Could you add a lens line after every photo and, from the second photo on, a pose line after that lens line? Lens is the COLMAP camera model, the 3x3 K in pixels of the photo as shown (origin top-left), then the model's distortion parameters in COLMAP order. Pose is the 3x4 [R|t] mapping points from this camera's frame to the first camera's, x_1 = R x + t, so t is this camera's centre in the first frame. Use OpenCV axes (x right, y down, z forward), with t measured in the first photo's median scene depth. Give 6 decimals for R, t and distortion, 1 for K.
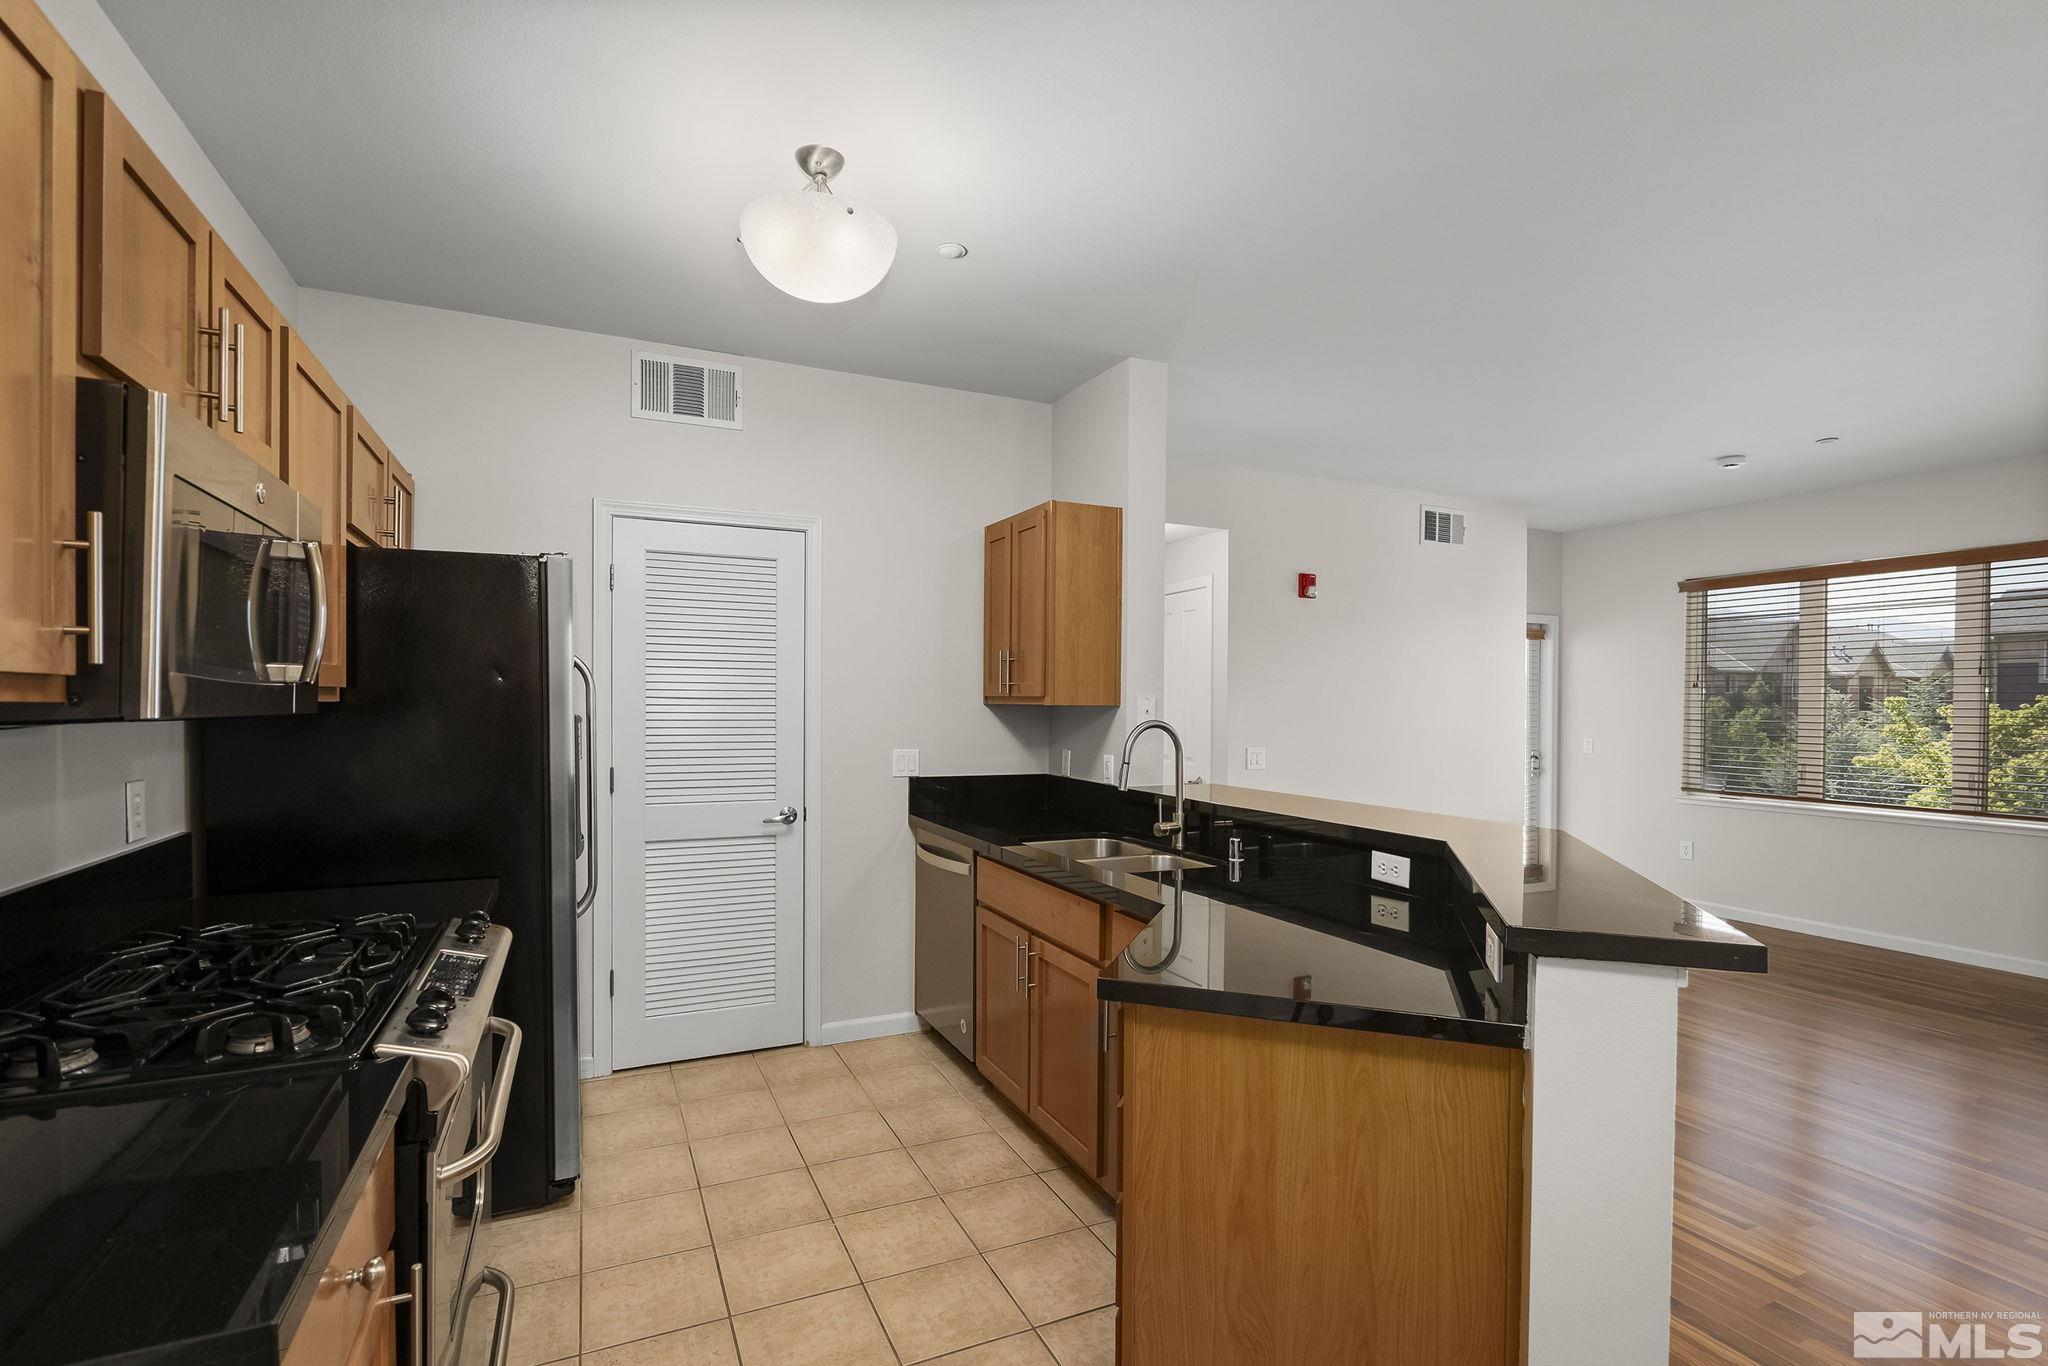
lens RADIAL K [[933.7, 0, 1011.4], [0, 933.7, 710.9], [0, 0, 1]] dist [-0.009600, 0.008064]
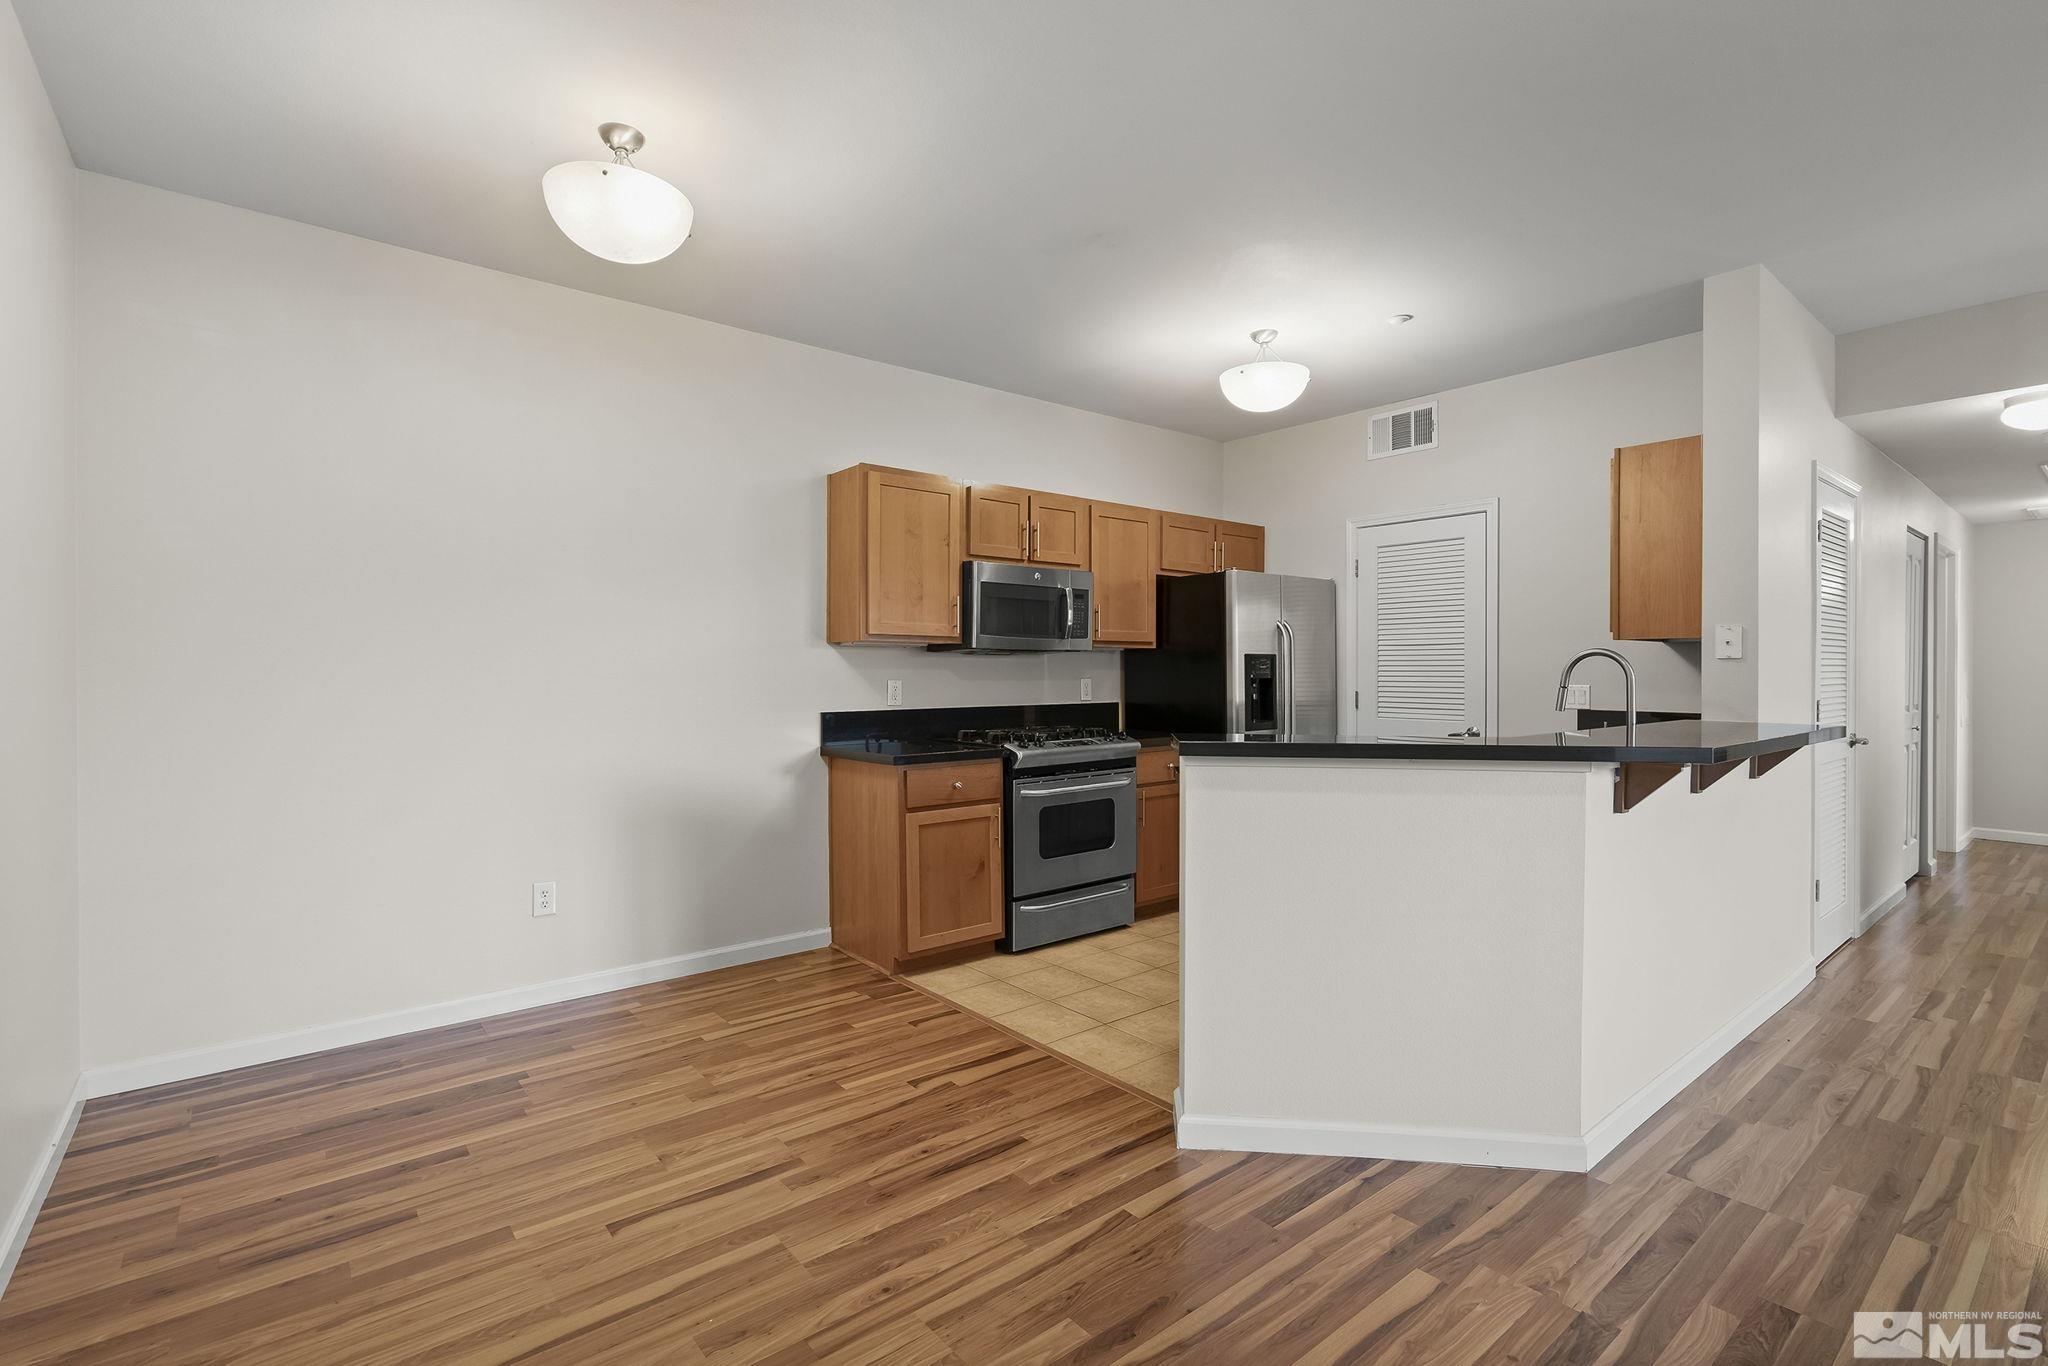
lens RADIAL K [[938.4, 0, 1014.6], [0, 938.4, 675.7], [0, 0, 1]] dist [-0.002083, 0.001402]
pose [[0.247883, -0.003376, -0.968784, 0.960183], [-0.008035, 0.999952, -0.005540, 0.048765], [0.968757, 0.009158, 0.247844, 0.073163]]
